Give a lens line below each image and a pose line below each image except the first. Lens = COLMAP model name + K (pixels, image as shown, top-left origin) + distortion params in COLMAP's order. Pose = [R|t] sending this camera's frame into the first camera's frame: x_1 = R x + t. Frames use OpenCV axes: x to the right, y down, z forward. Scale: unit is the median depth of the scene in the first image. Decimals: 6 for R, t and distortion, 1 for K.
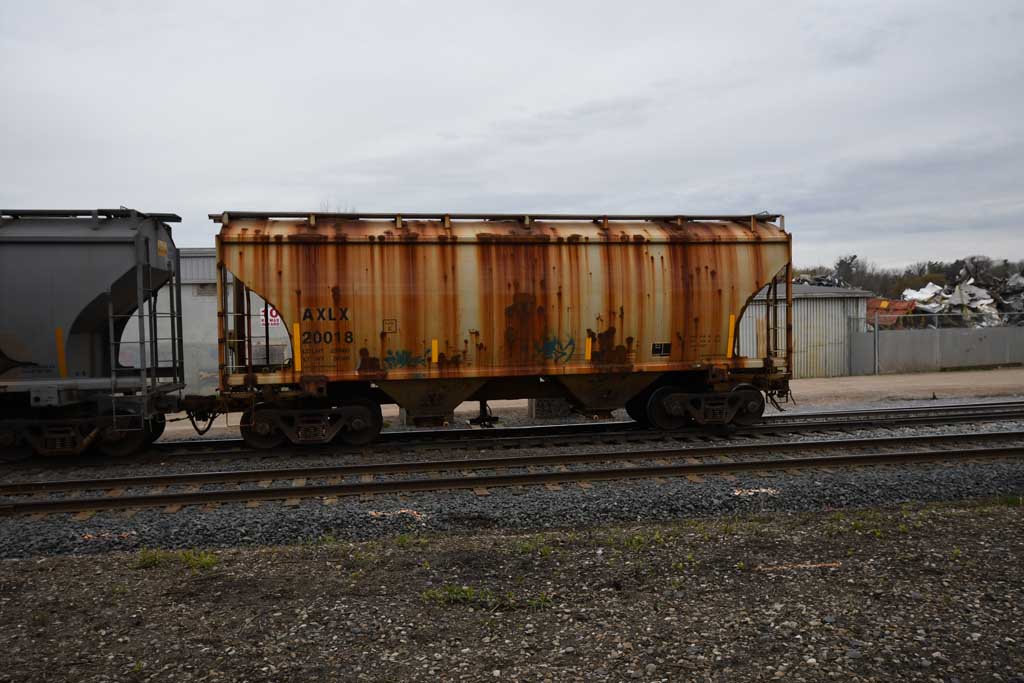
lens RADIAL K [[910.7, 0, 505.7], [0, 910.7, 334.4], [0, 0, 1]] dist [0.029913, -0.017620]
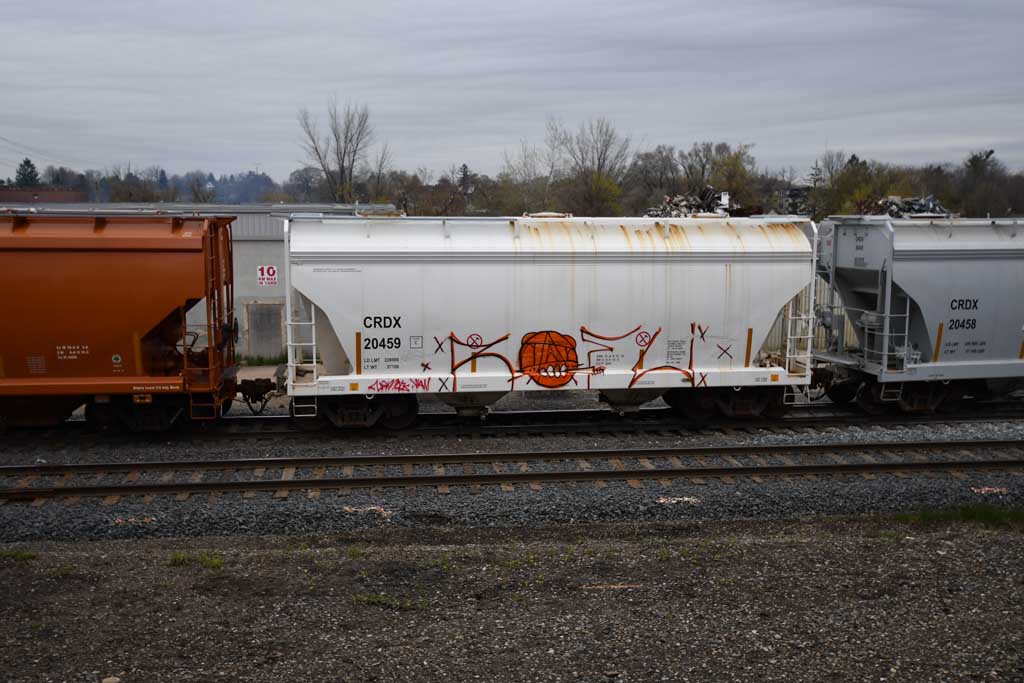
lens RADIAL K [[1096.8, 0, 498.5], [0, 1096.8, 333.0], [0, 0, 1]] dist [0.034129, 0.000000]
pose [[0.998283, 0.033753, -0.047863, 0.197952], [-0.029355, 0.995527, 0.089800, -0.294145], [0.050680, -0.088241, 0.994809, -0.707607]]
